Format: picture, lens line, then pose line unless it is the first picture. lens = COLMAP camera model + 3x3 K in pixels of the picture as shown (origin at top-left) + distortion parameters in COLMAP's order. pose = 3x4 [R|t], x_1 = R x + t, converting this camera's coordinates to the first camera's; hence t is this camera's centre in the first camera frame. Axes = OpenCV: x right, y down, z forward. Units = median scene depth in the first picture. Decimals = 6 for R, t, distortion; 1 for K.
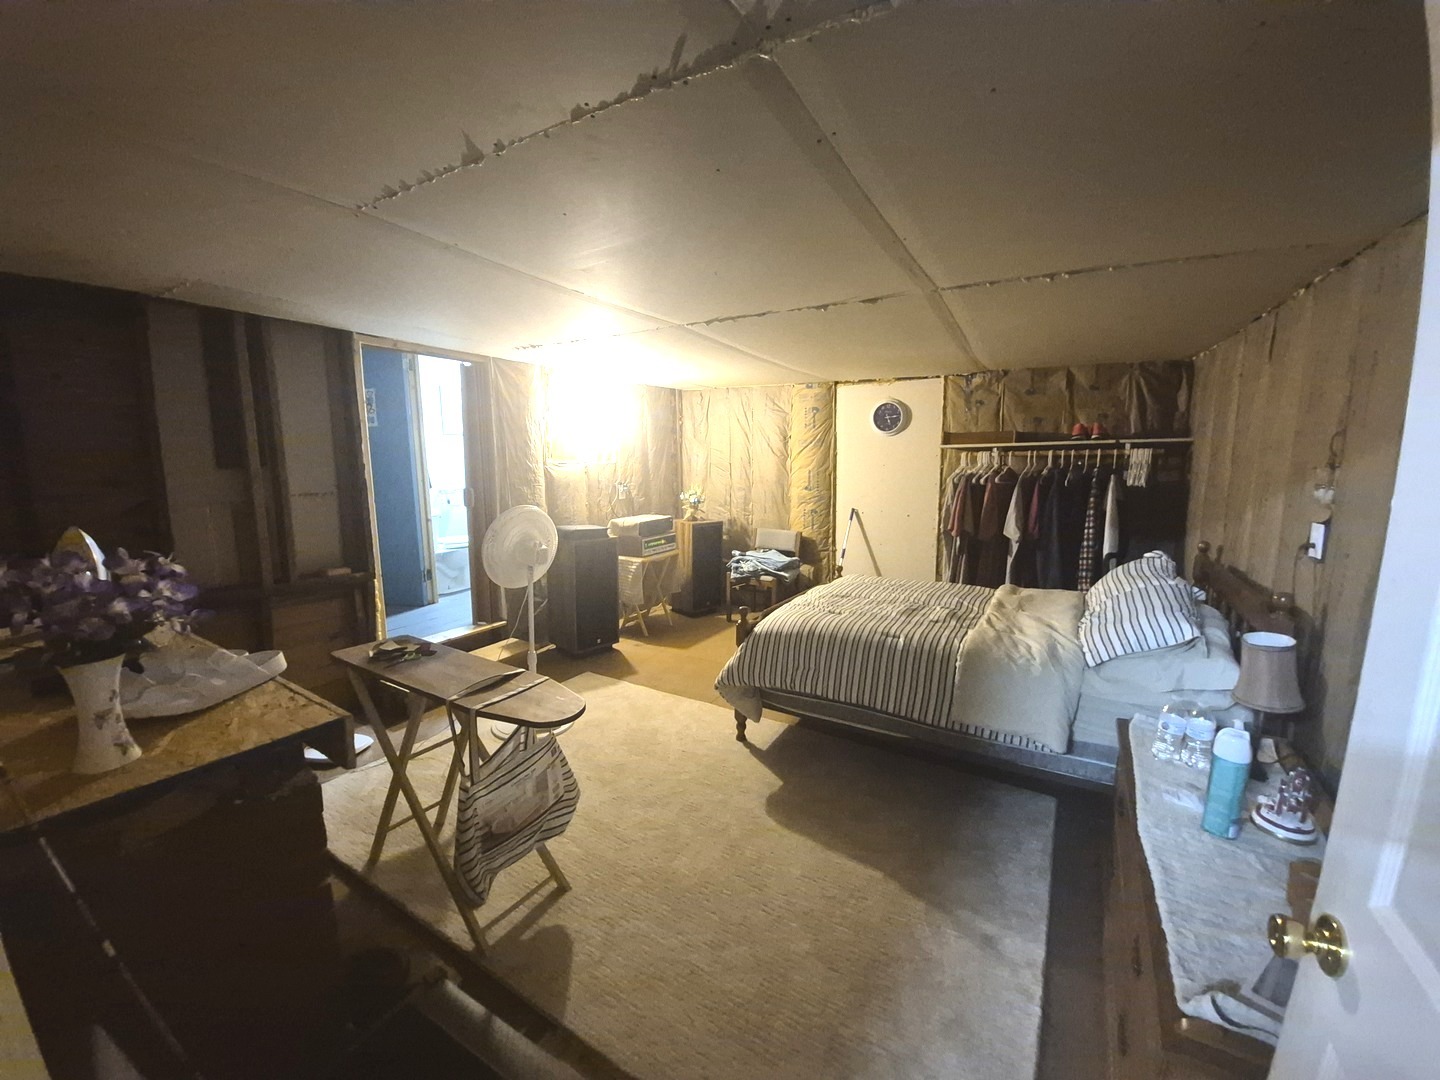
lens RADIAL K [[577.7, 0, 716.3], [0, 577.7, 544.3], [0, 0, 1]] dist [-0.017346, -0.001126]
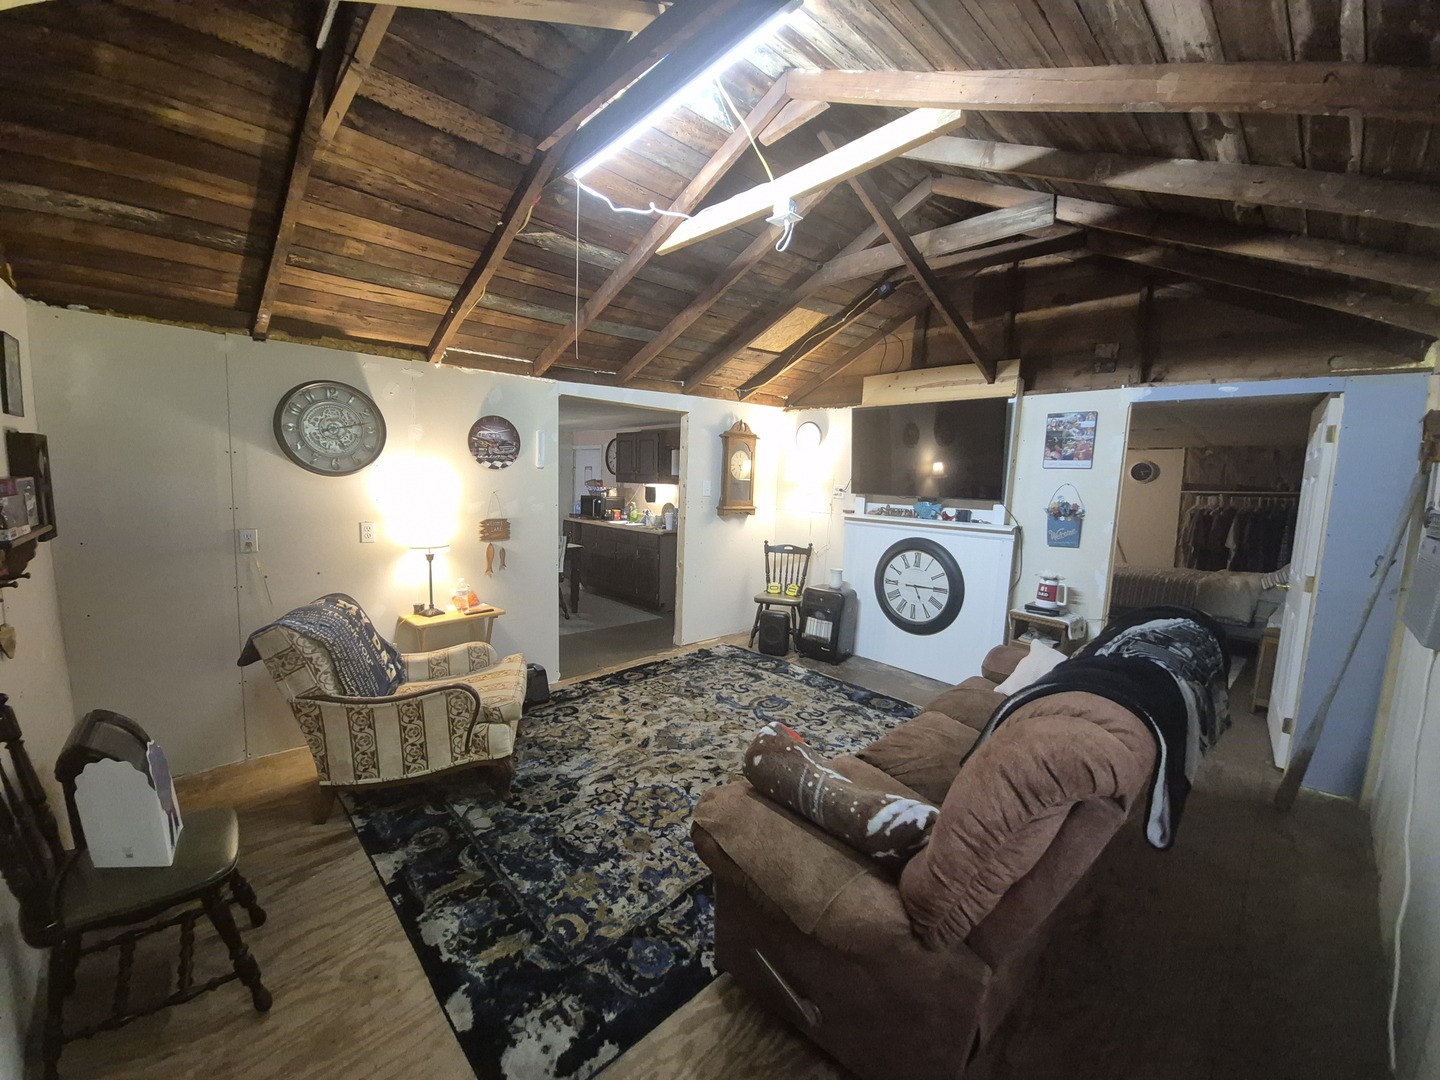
lens RADIAL K [[577.7, 0, 718.0], [0, 577.7, 540.1], [0, 0, 1]] dist [-0.017346, -0.001126]
pose [[0.960681, 0.061920, -0.270663, -0.442841], [-0.077518, 0.995867, -0.047317, 0.150078], [0.266614, 0.066437, 0.961511, -0.930332]]
